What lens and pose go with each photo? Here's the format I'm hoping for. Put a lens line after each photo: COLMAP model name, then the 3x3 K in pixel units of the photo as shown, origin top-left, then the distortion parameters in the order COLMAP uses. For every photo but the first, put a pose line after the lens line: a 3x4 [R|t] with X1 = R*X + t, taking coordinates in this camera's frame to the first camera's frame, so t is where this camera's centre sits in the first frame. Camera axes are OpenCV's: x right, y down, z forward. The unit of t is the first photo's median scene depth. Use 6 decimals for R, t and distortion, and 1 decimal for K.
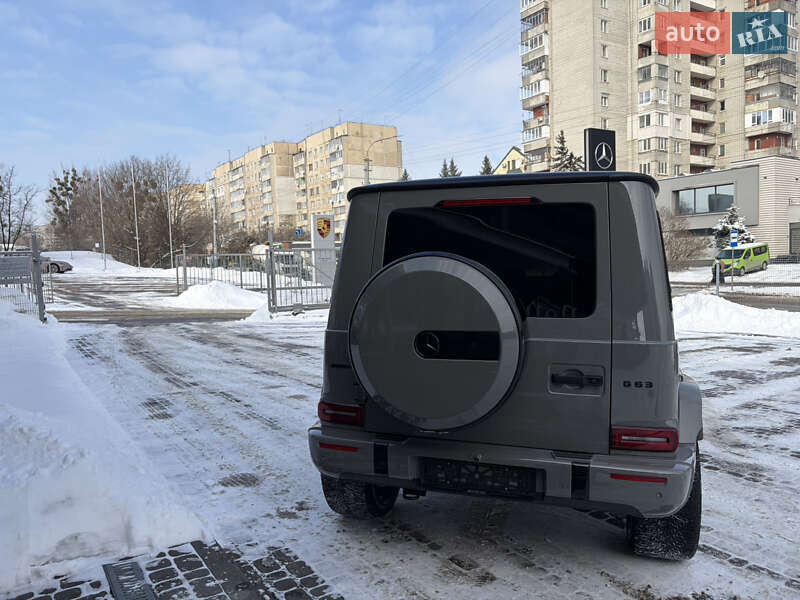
lens RADIAL K [[602.1, 0, 395.0], [0, 602.1, 296.6], [0, 0, 1]] dist [0.060798, -0.063652]
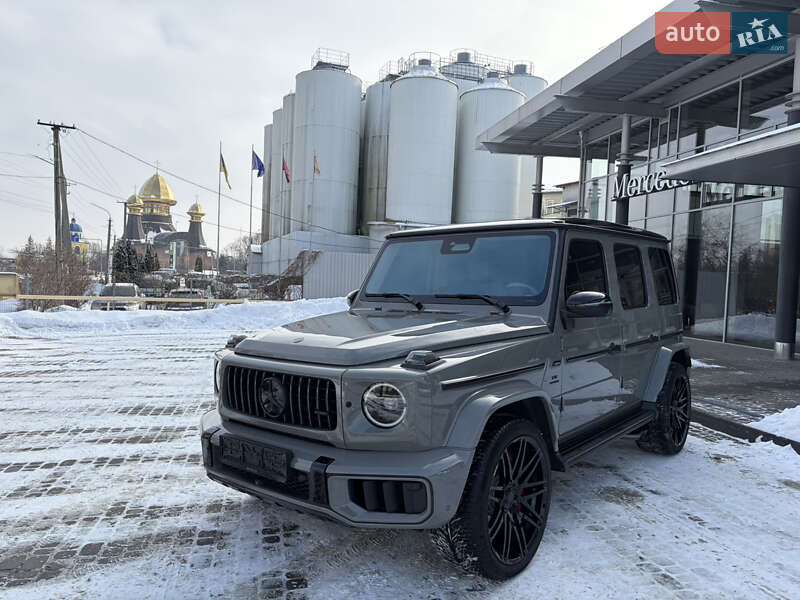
lens RADIAL K [[602.1, 0, 398.0], [0, 602.1, 298.9], [0, 0, 1]] dist [0.060798, -0.063652]
pose [[-0.933302, -0.011888, 0.358896, 0.001206], [0.012405, 0.997788, 0.065310, -0.005260], [-0.358878, 0.065406, -0.931090, 0.132010]]
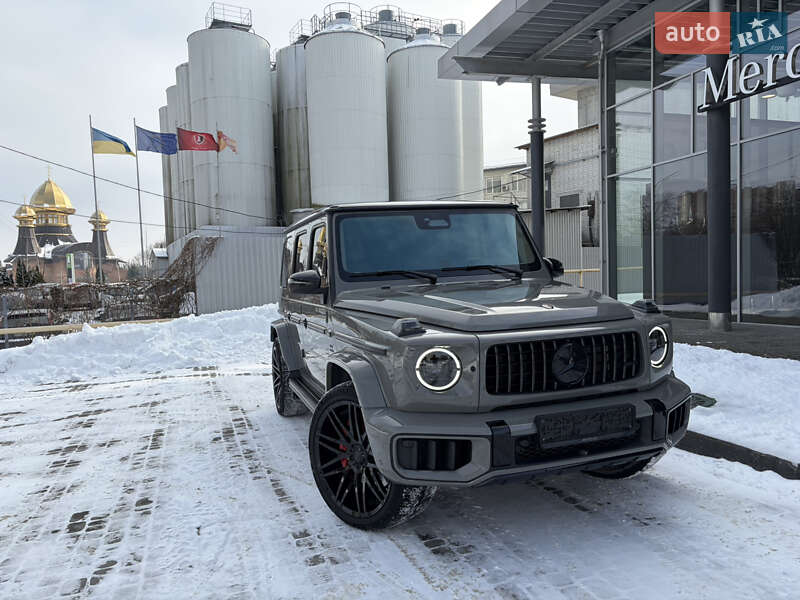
lens RADIAL K [[602.1, 0, 399.8], [0, 602.1, 303.1], [0, 0, 1]] dist [0.060798, -0.063652]
pose [[-0.967374, 0.058527, 0.246499, 0.041917], [0.081793, 0.992999, 0.085224, -0.000694], [-0.239785, 0.102606, -0.965389, 0.042051]]
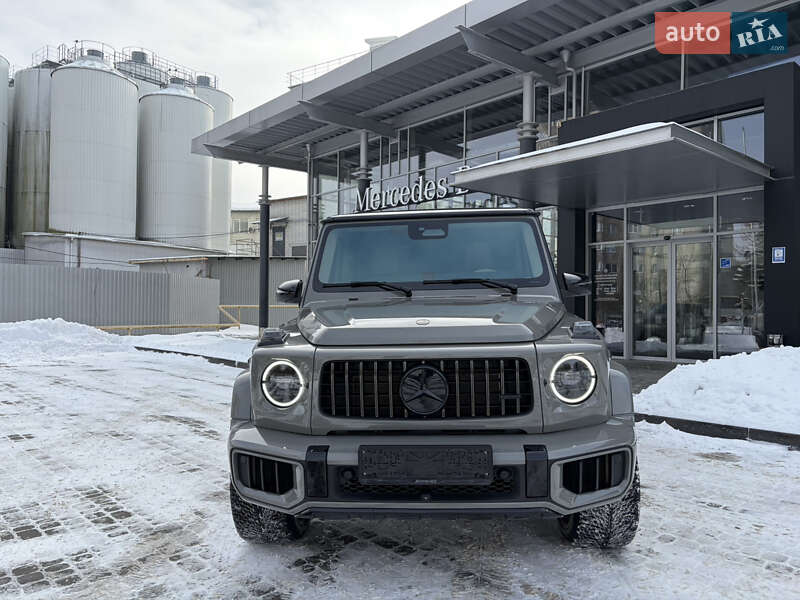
lens RADIAL K [[602.1, 0, 399.7], [0, 602.1, 301.7], [0, 0, 1]] dist [0.060798, -0.063652]
pose [[-0.986221, 0.024303, -0.163640, 0.029468], [0.017646, 0.998961, 0.042012, -0.001897], [0.164491, 0.038545, -0.985625, 0.119627]]
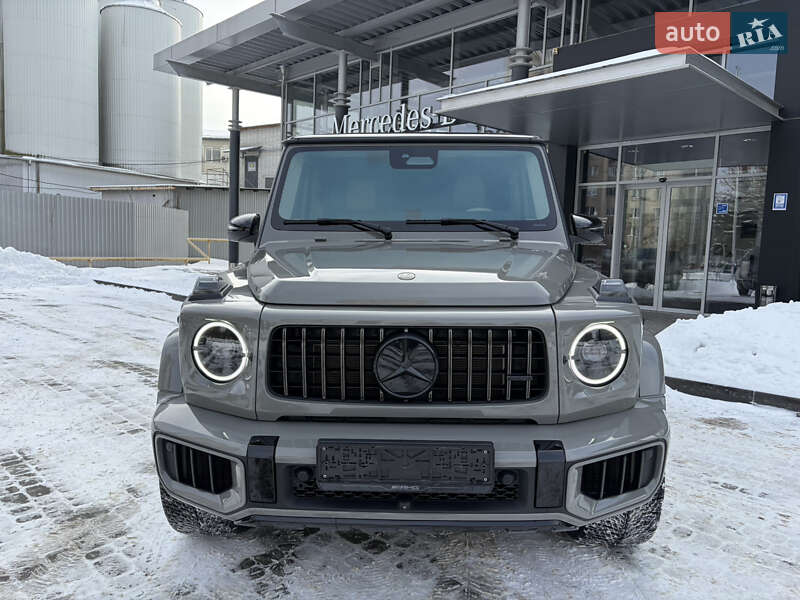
lens RADIAL K [[602.1, 0, 403.1], [0, 602.1, 304.4], [0, 0, 1]] dist [0.060798, -0.063652]
pose [[-0.978805, 0.019363, -0.203877, 0.027975], [-0.011461, 0.988780, 0.148936, -0.001934], [0.204474, 0.148116, -0.967601, 0.110905]]
